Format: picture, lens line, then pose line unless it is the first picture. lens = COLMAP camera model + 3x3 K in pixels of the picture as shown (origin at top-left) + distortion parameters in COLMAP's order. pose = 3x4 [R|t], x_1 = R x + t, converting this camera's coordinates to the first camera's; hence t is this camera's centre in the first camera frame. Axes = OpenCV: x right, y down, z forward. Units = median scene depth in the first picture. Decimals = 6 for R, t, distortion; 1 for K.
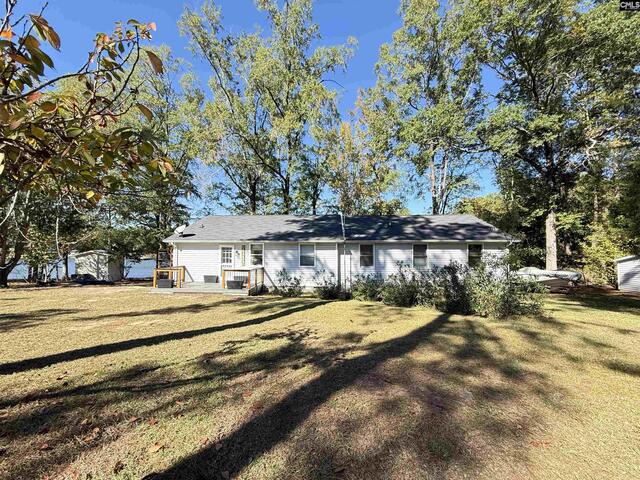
lens RADIAL K [[257.4, 0, 318.1], [0, 257.4, 242.1], [0, 0, 1]] dist [-0.005668, 0.000973]
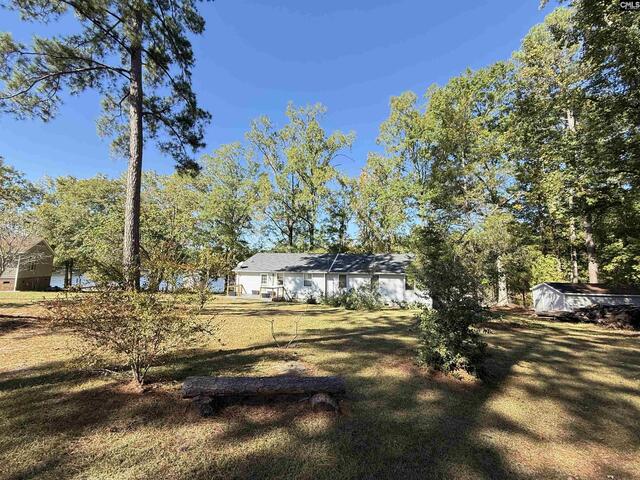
lens RADIAL K [[257.4, 0, 316.3], [0, 257.4, 239.5], [0, 0, 1]] dist [-0.005668, 0.000973]
pose [[0.976036, -0.011586, -0.217299, 0.379247], [-0.006703, 0.996507, -0.083240, -0.075340], [0.217505, 0.082702, 0.972549, -0.662724]]
